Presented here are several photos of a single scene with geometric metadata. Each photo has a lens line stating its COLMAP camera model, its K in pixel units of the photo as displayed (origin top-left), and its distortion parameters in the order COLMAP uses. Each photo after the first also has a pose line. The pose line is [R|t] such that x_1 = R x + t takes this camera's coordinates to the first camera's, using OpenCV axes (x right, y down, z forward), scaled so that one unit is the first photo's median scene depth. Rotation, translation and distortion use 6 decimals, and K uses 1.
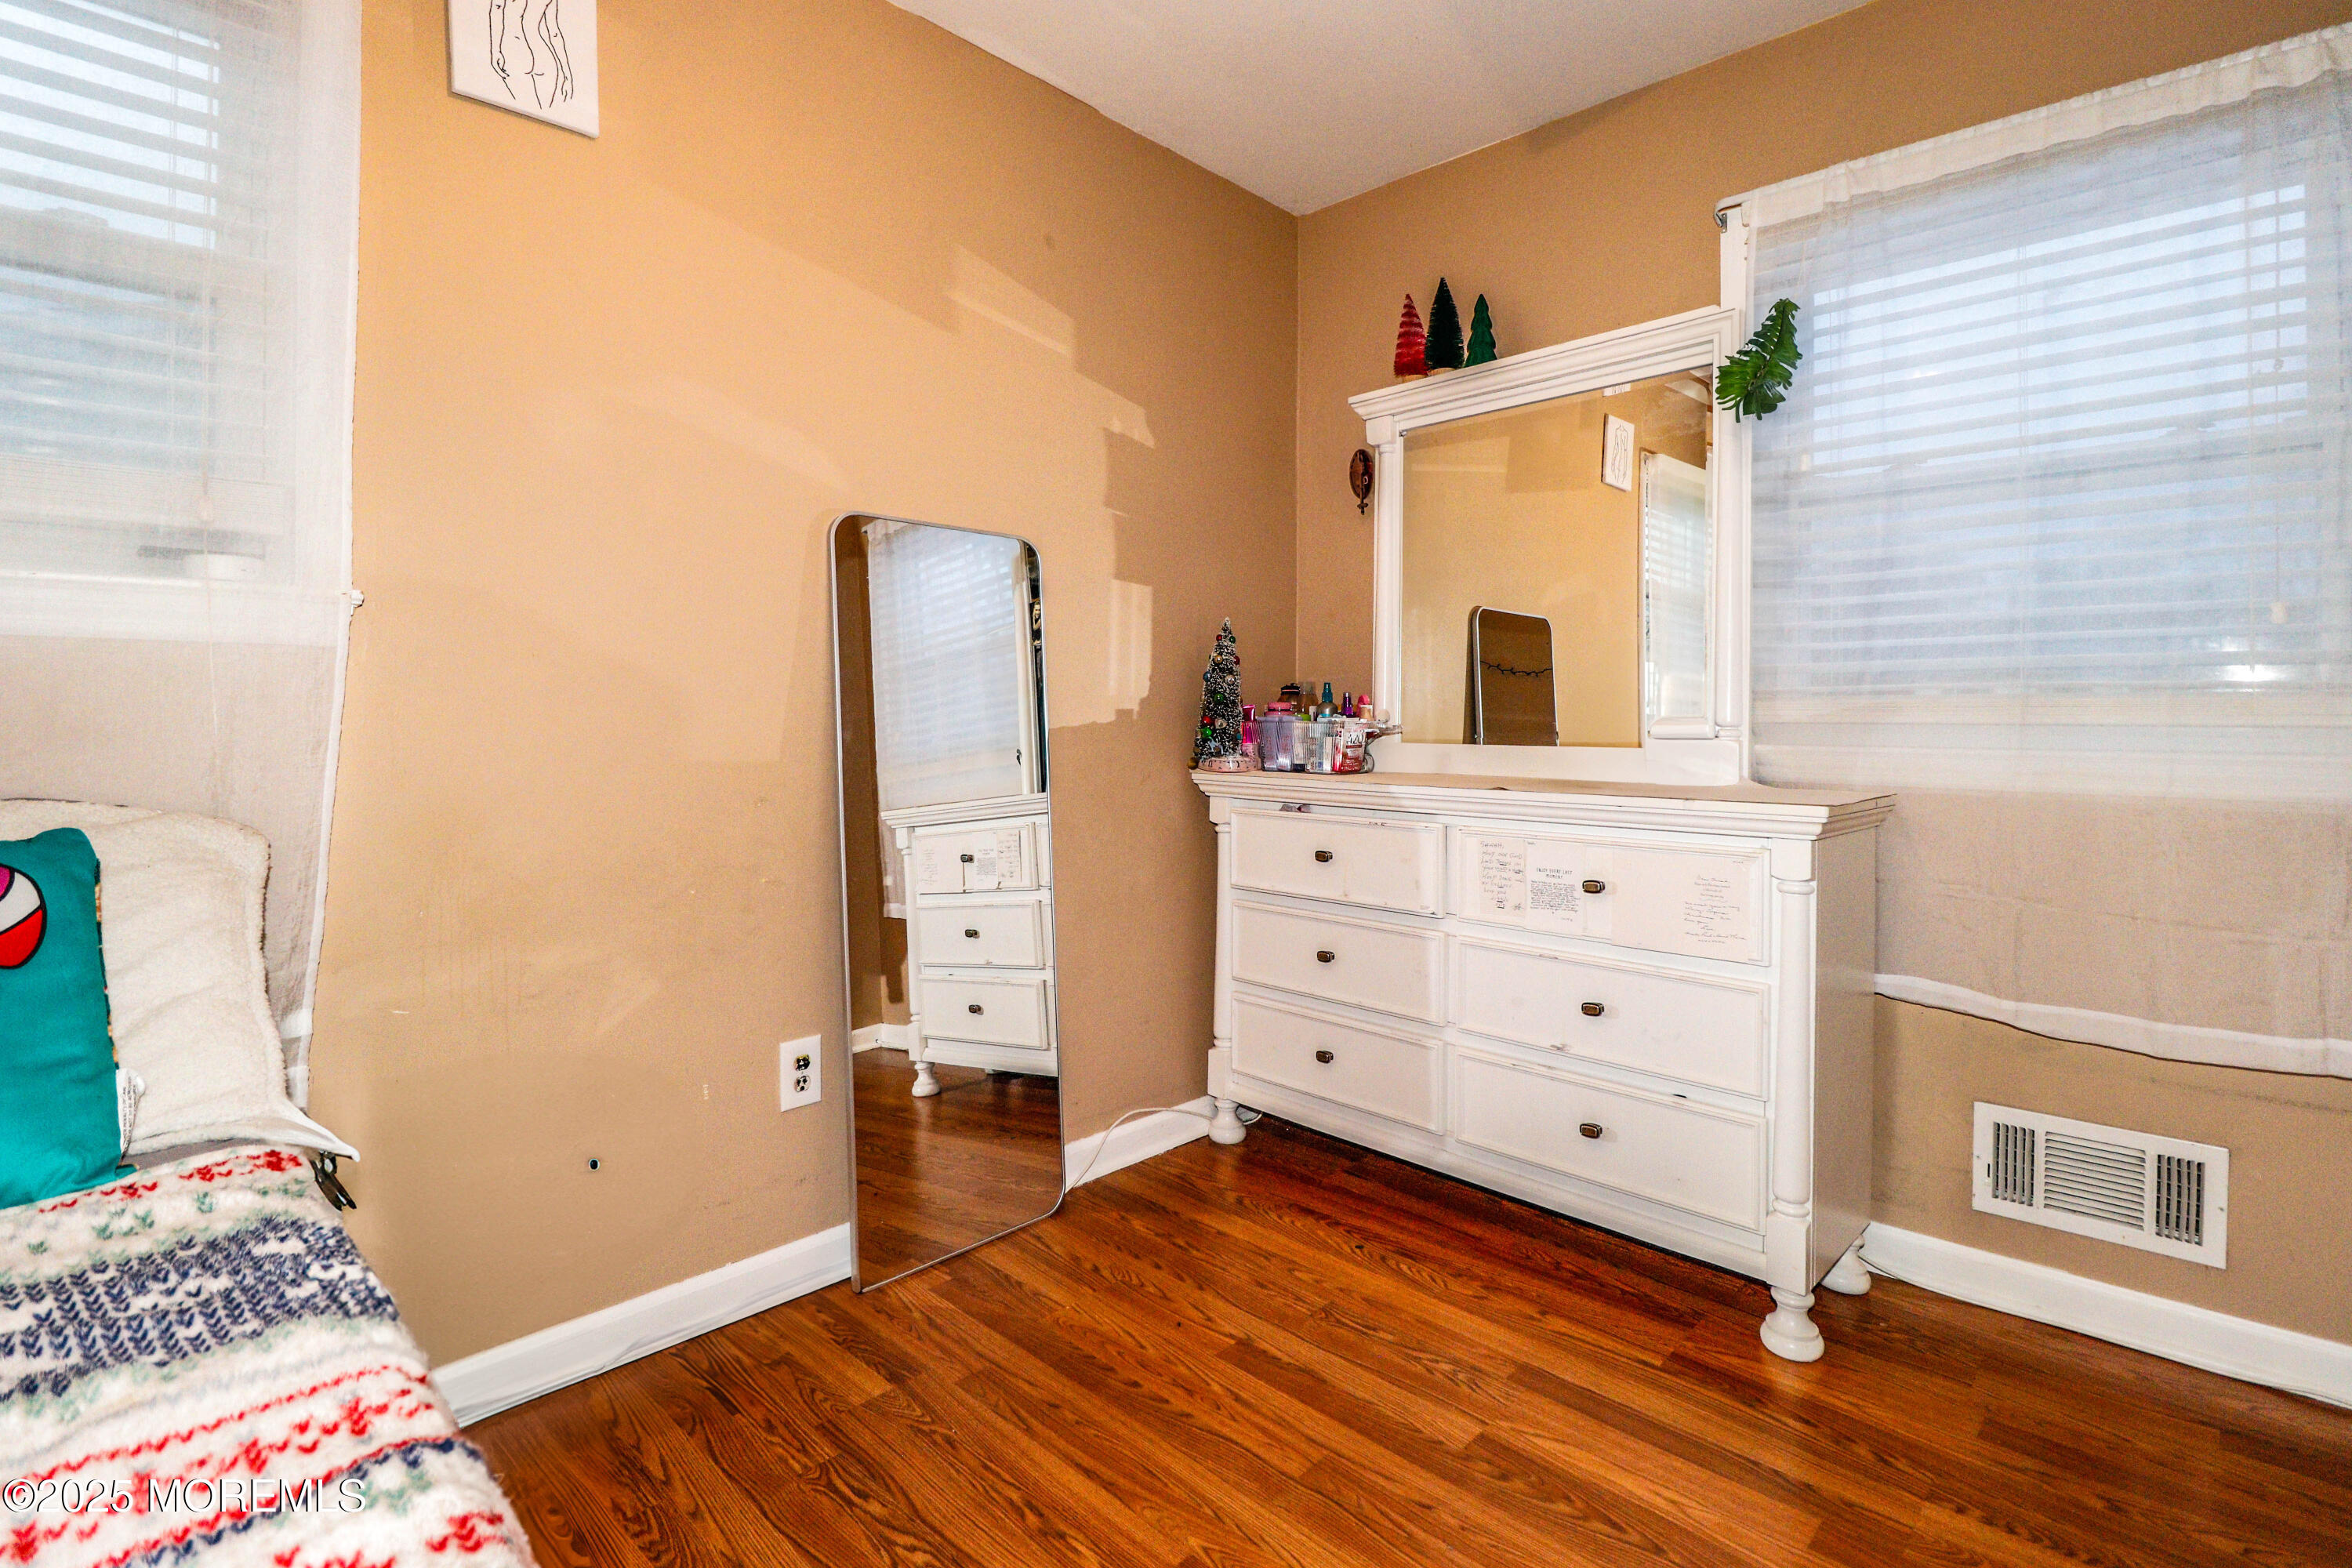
lens RADIAL K [[1099.9, 0, 1176.0], [0, 1099.9, 784.0], [0, 0, 1]] dist [-0.086301, -0.000383]
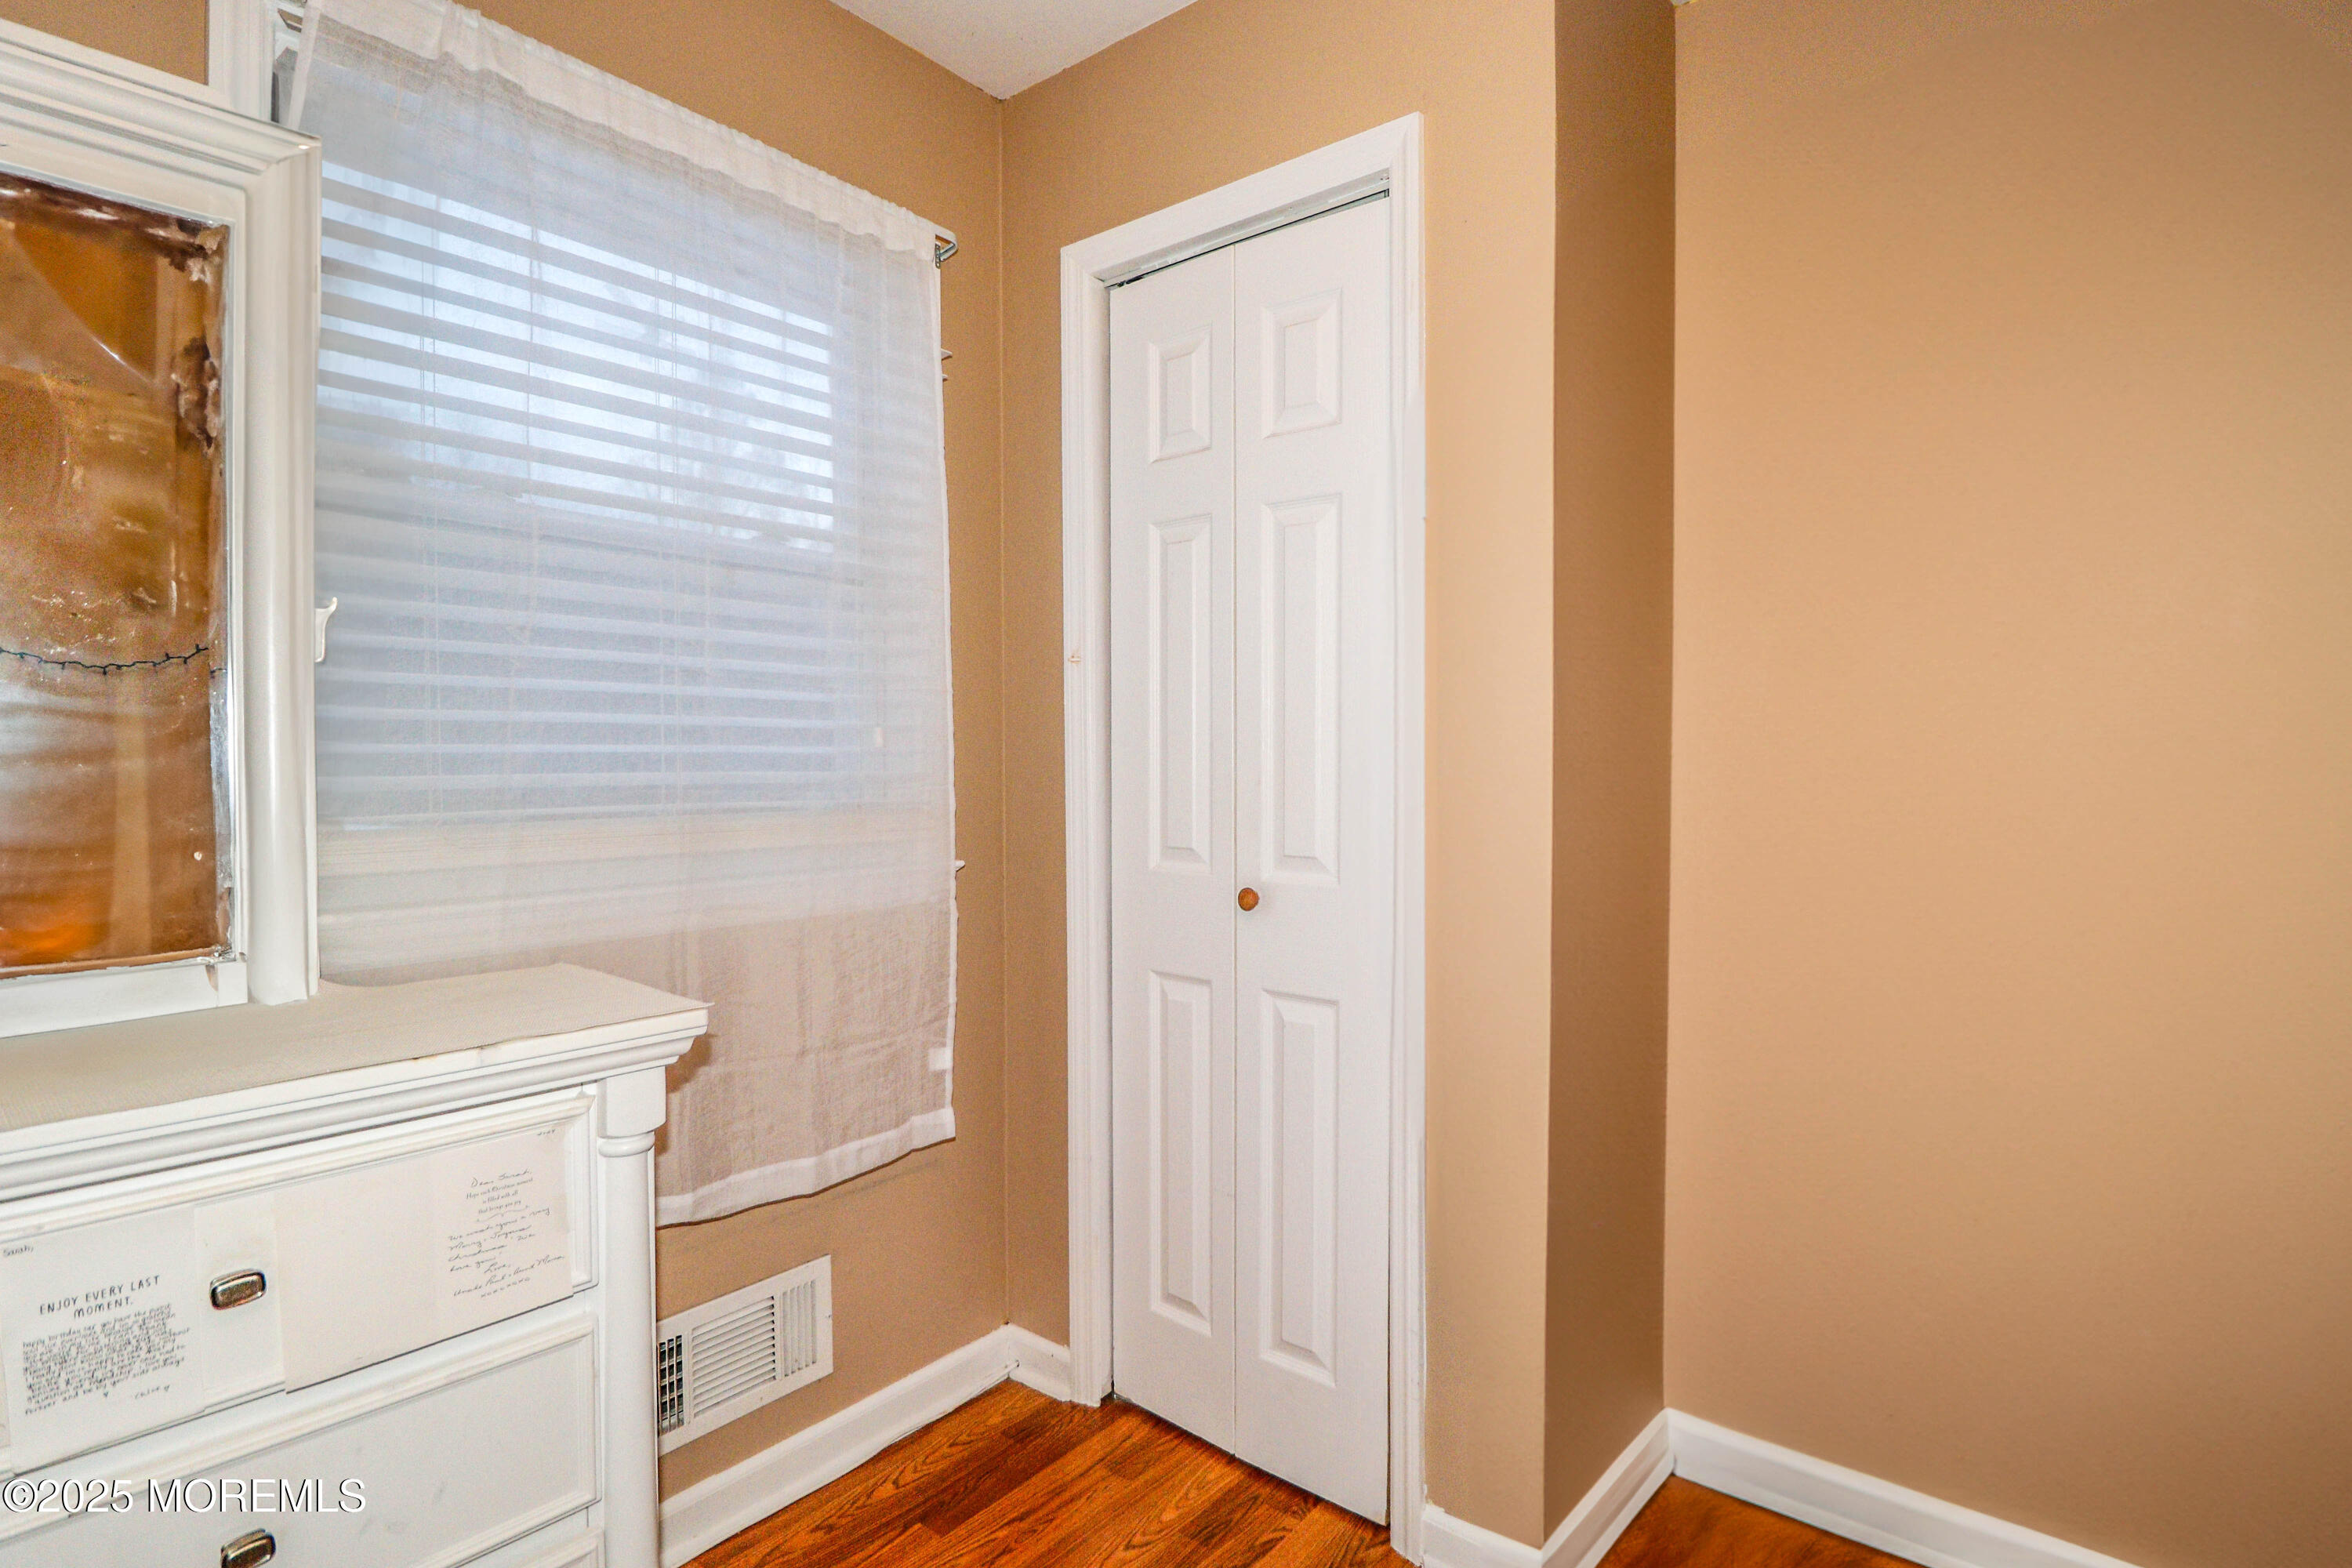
lens RADIAL K [[1133.6, 0, 1176.0], [0, 1133.6, 784.0], [0, 0, 1]] dist [-0.000997, -0.000357]
pose [[-0.089681, -0.011290, 0.995907, -0.121756], [0.043723, 0.998927, 0.015261, -0.110221], [-0.995010, 0.044913, -0.089091, 0.684745]]
